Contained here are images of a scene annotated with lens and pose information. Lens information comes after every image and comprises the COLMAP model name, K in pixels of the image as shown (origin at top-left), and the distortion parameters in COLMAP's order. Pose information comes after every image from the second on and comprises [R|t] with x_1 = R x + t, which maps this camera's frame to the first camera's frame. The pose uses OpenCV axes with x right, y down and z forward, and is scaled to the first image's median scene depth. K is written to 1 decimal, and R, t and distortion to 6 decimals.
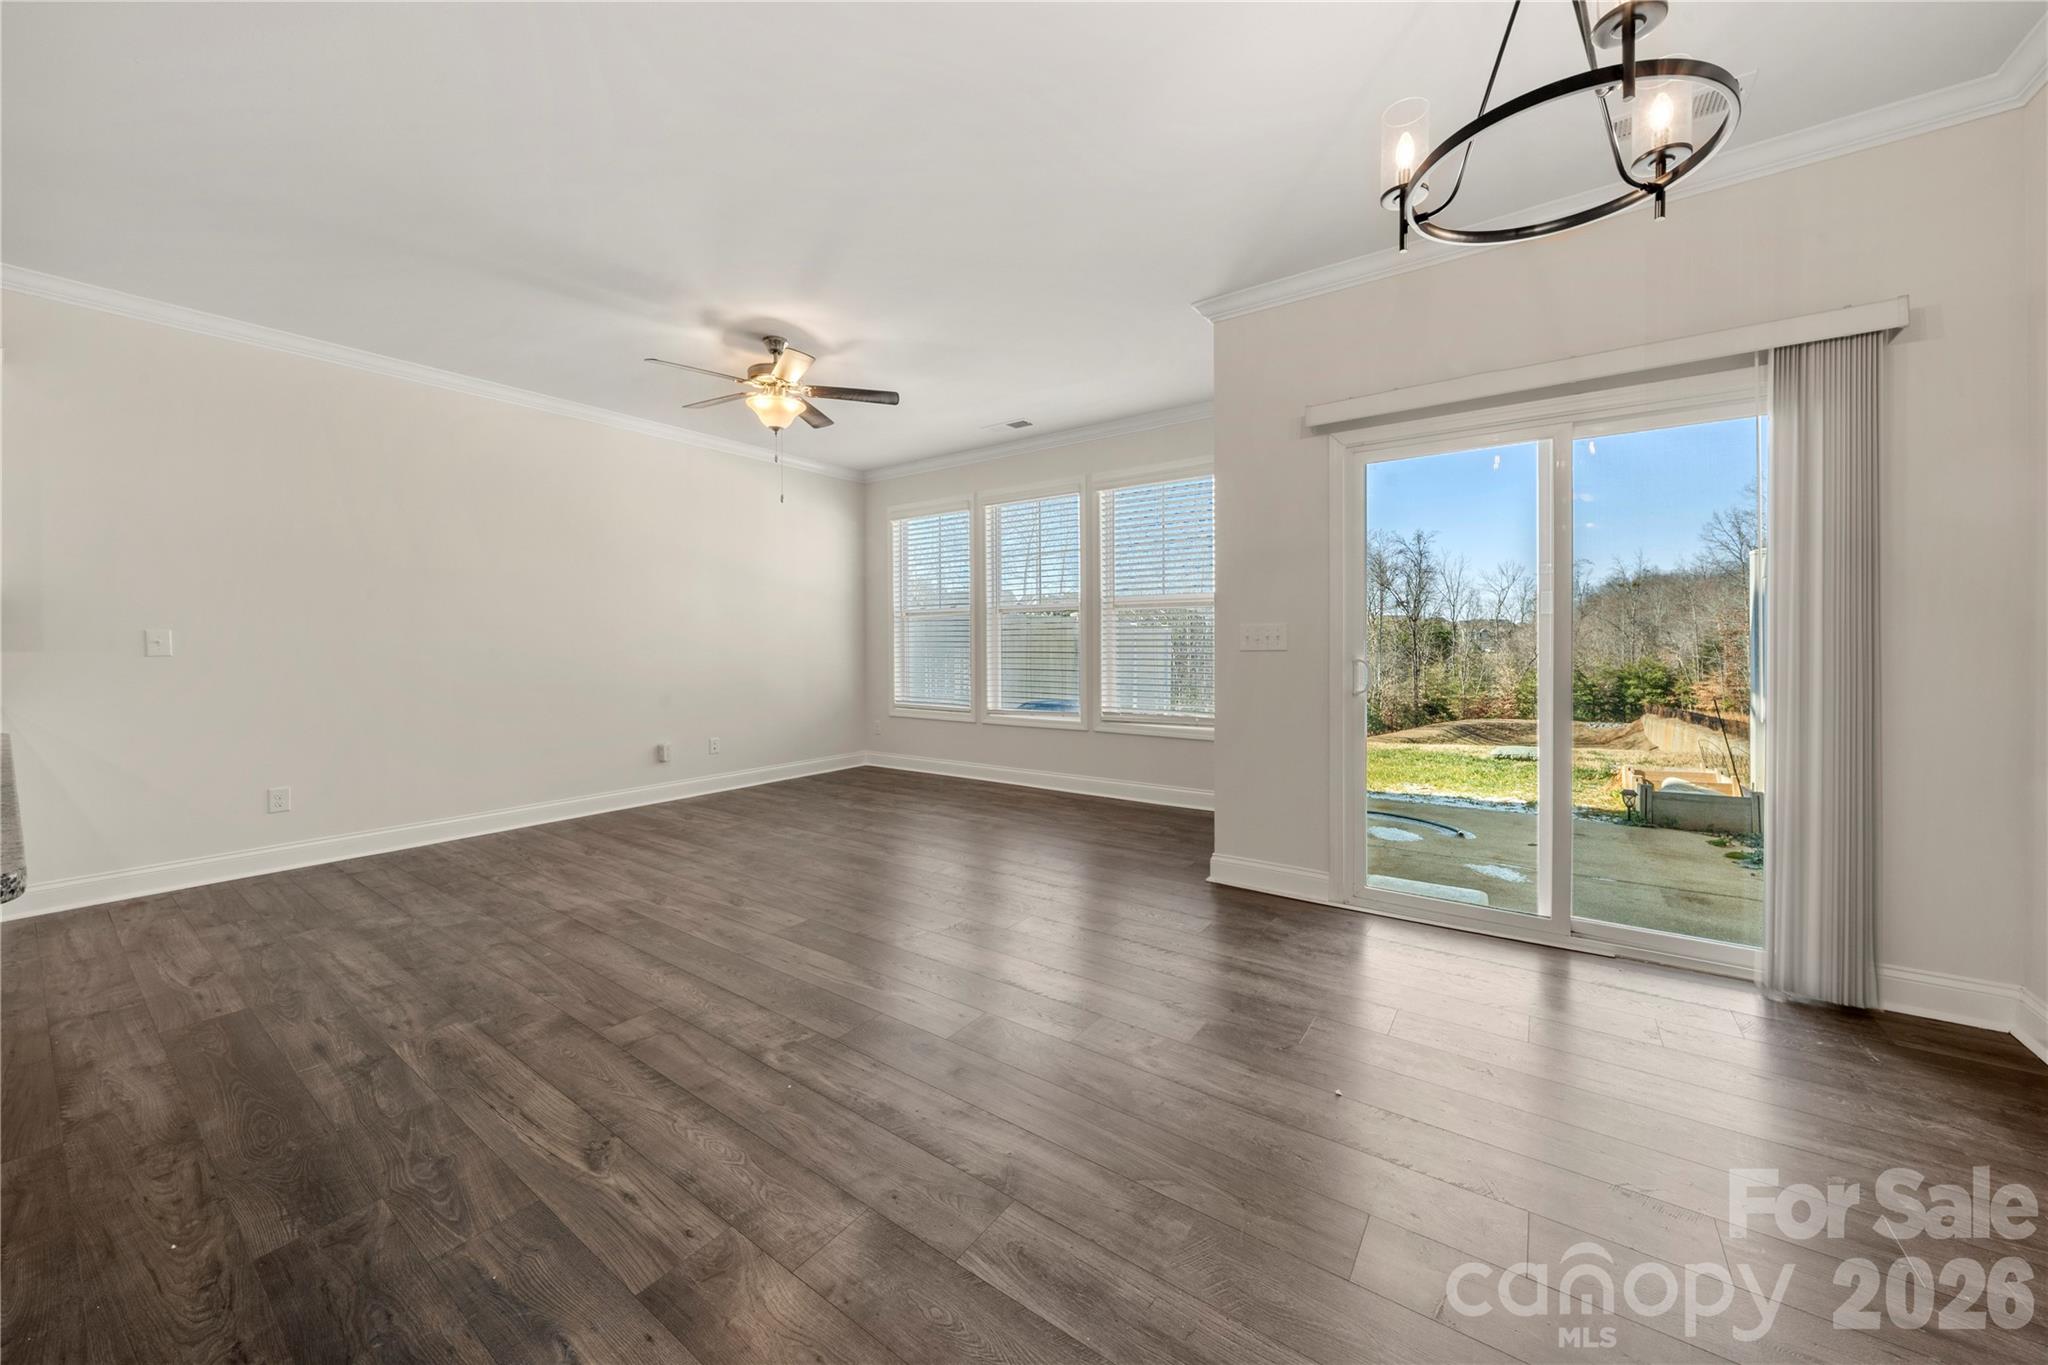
lens RADIAL K [[733.7, 0, 1013.7], [0, 733.7, 653.9], [0, 0, 1]] dist [-0.002960, 0.000418]
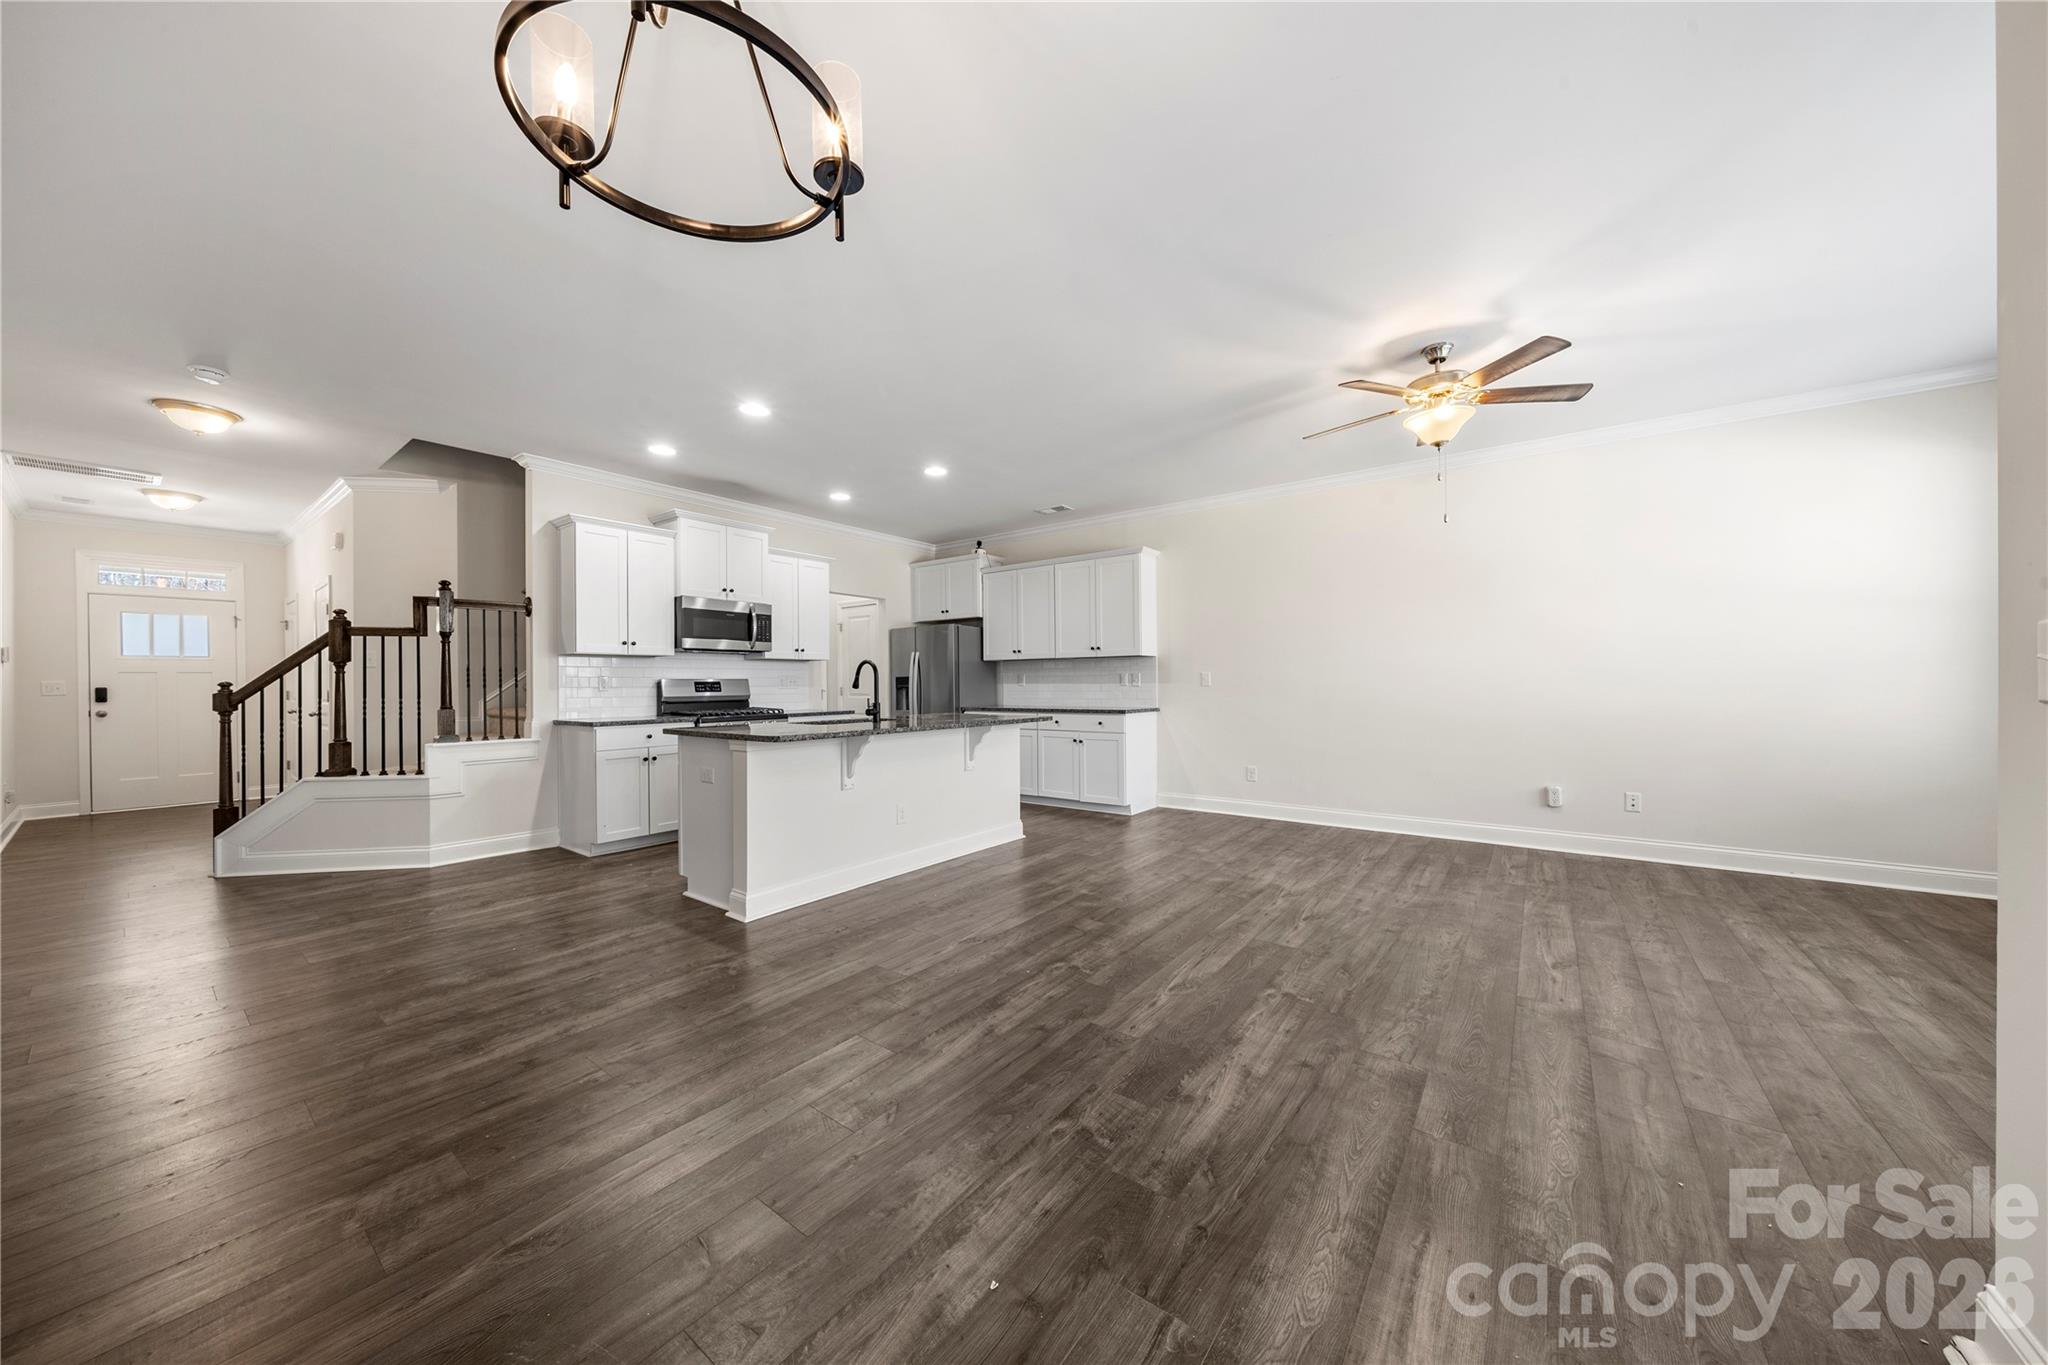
lens RADIAL K [[692.5, 0, 1024.0], [0, 692.5, 682.5], [0, 0, 1]] dist [-0.006219, -0.000108]
pose [[-0.019146, 0.004229, -0.999808, 0.777891], [-0.007117, 0.999965, 0.004366, -0.013196], [0.999791, 0.007200, -0.019115, 0.706850]]
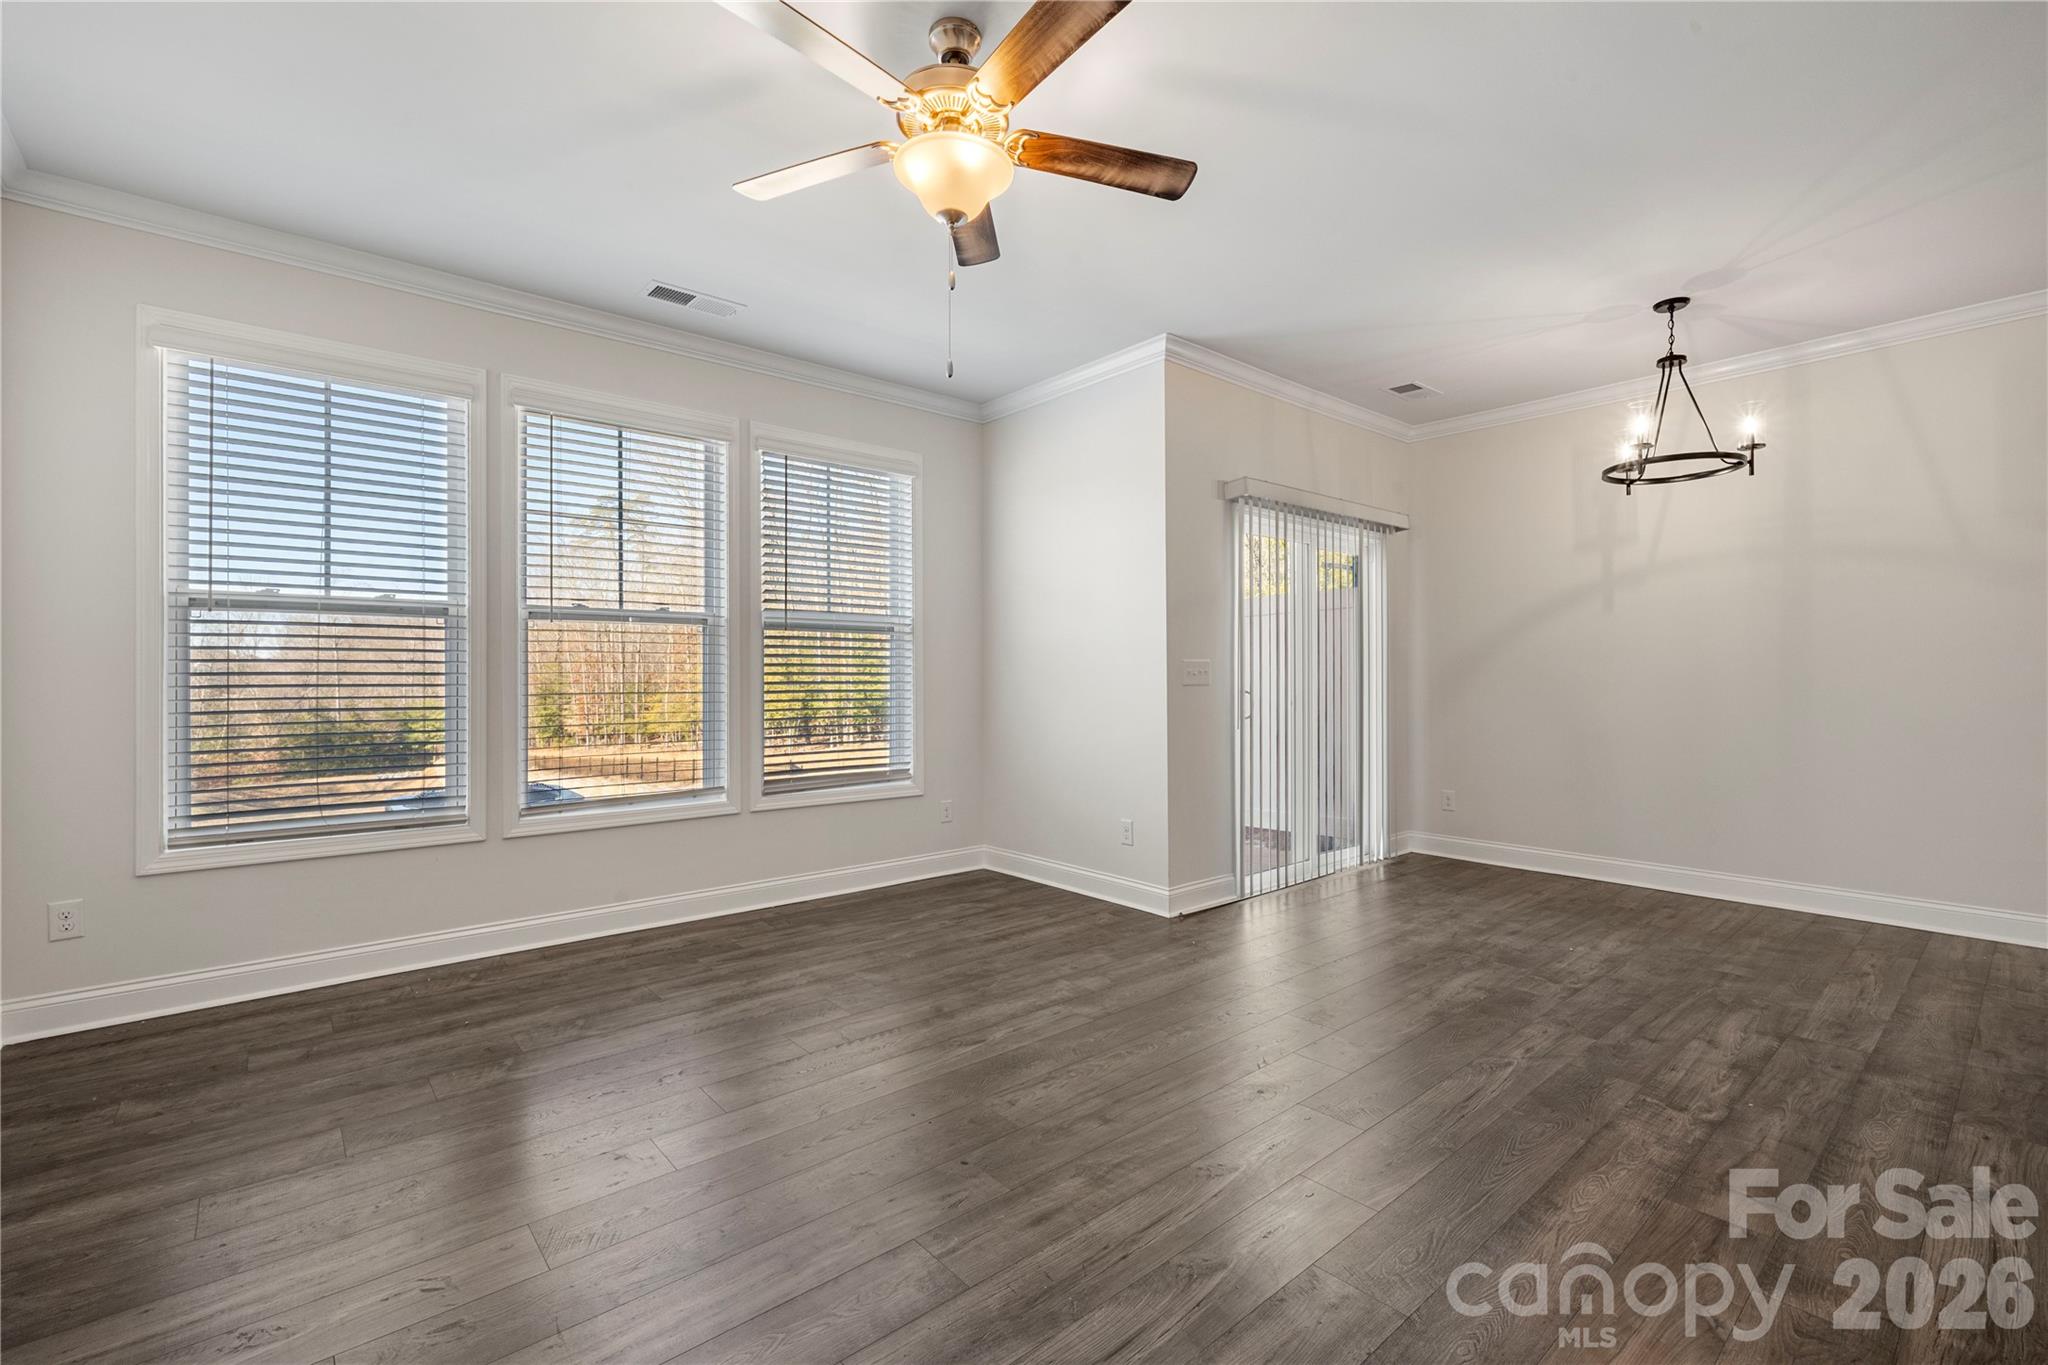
lens RADIAL K [[890.0, 0, 1012.6], [0, 890.0, 668.7], [0, 0, 1]] dist [0.000520, -0.000165]
pose [[0.241438, 0.013696, 0.970320, -1.230963], [0.014446, 0.999739, -0.017706, -0.010073], [-0.970309, 0.018292, 0.241177, 1.172600]]
